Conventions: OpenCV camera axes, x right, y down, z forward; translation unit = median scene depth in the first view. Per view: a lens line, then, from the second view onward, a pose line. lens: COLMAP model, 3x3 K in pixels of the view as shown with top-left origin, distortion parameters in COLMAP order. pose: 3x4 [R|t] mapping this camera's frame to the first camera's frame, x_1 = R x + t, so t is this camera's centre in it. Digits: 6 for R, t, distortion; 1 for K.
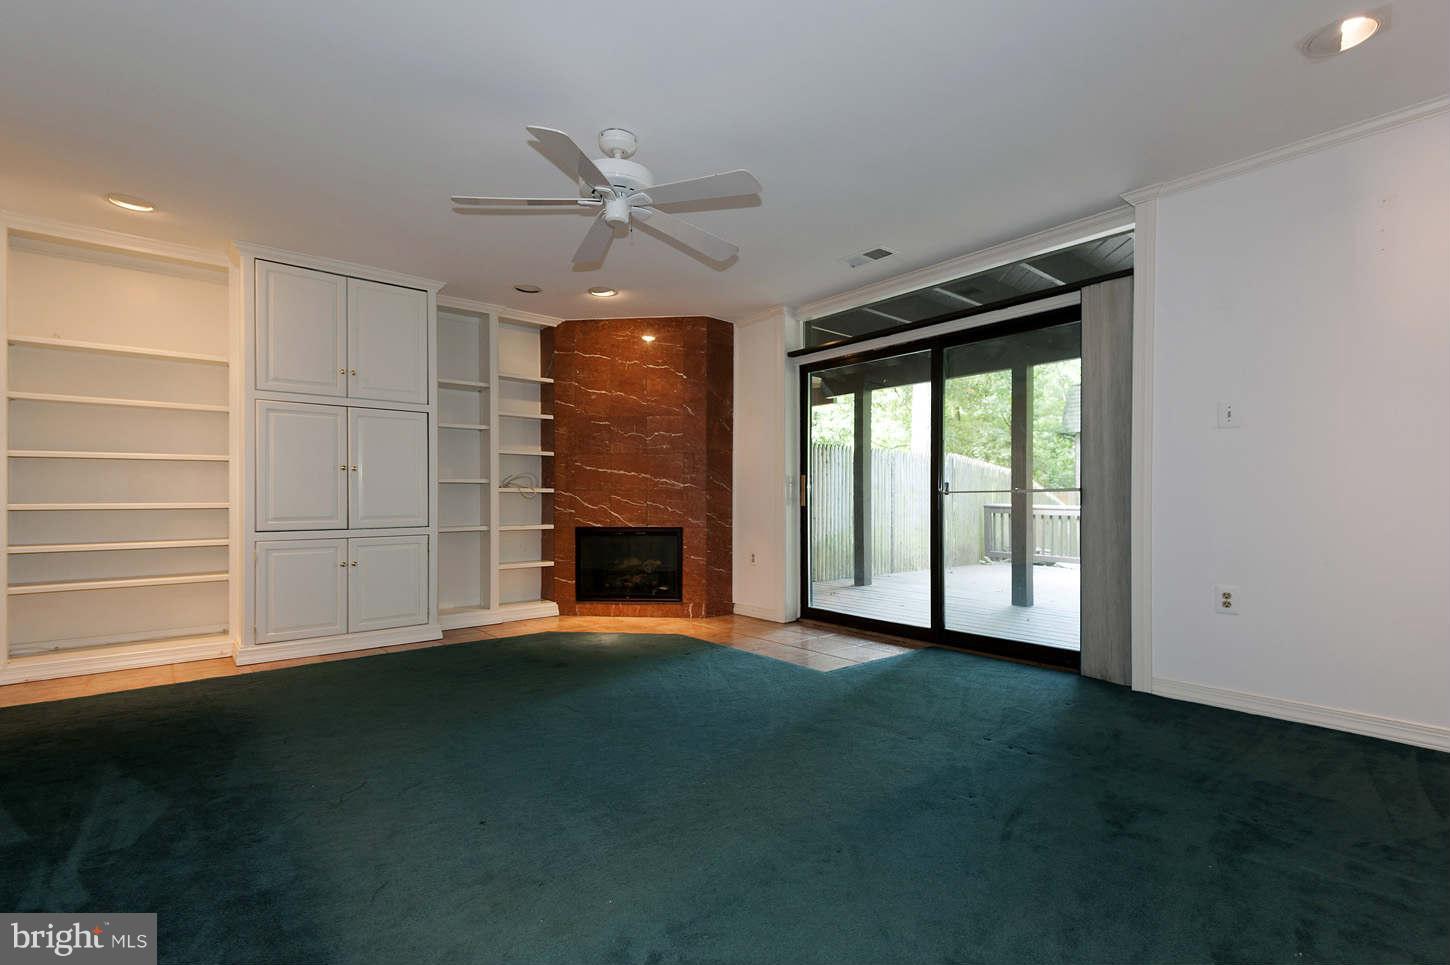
lens RADIAL K [[675.4, 0, 728.6], [0, 675.4, 497.5], [0, 0, 1]] dist [0.003429, -0.002452]
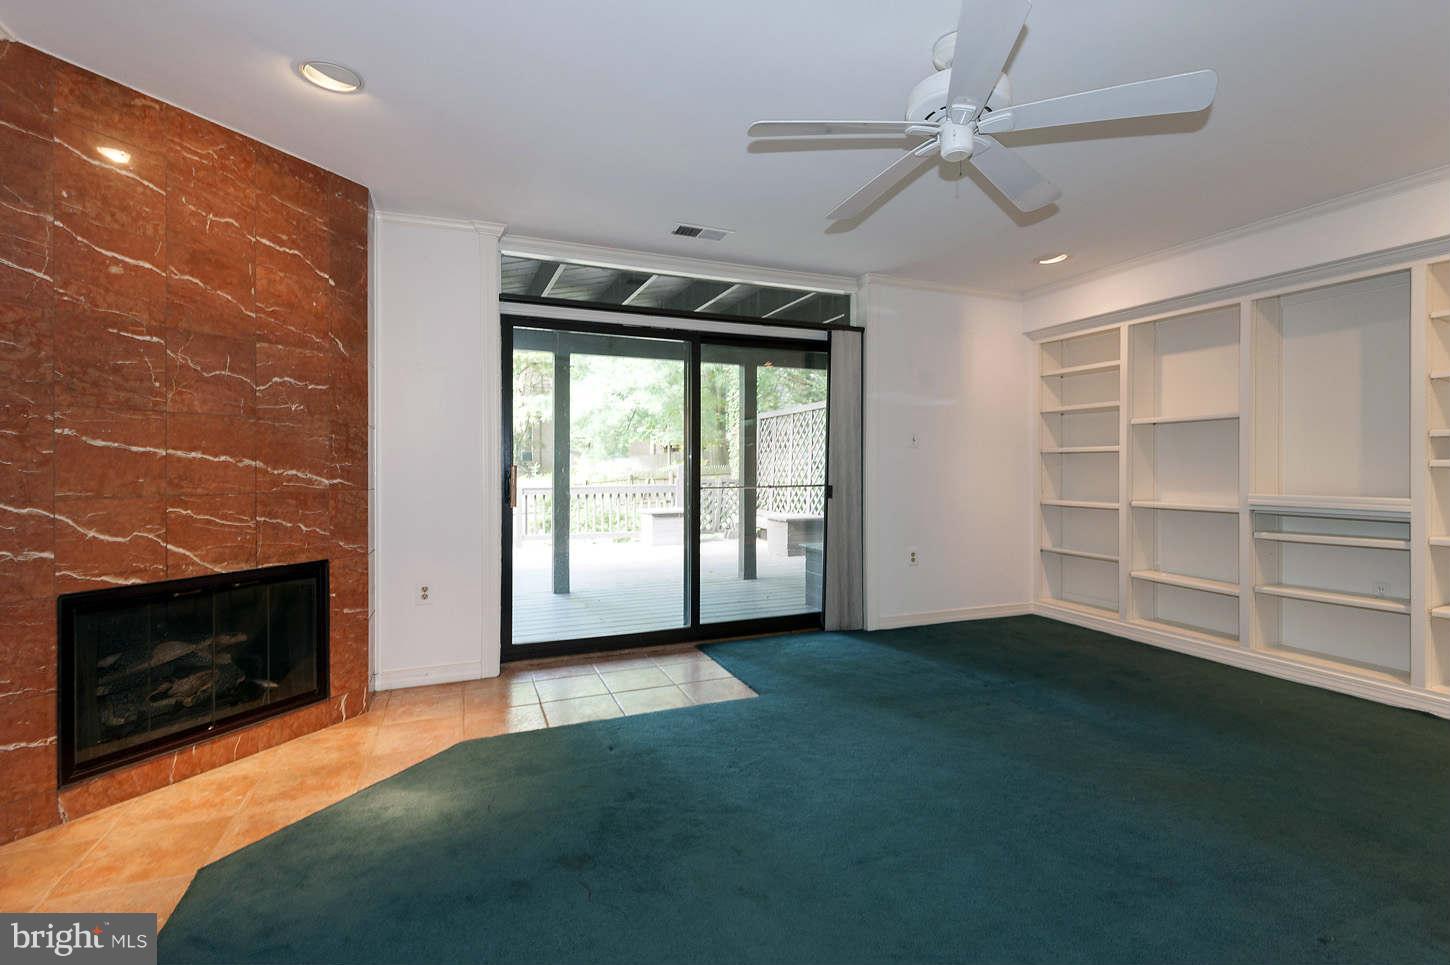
lens RADIAL K [[675.4, 0, 730.4], [0, 675.4, 468.4], [0, 0, 1]] dist [0.003429, -0.002452]
pose [[0.278573, -0.002754, 0.960411, -0.496935], [-0.005112, 0.999977, 0.004350, -0.032686], [-0.960401, -0.006122, 0.278553, 0.535282]]
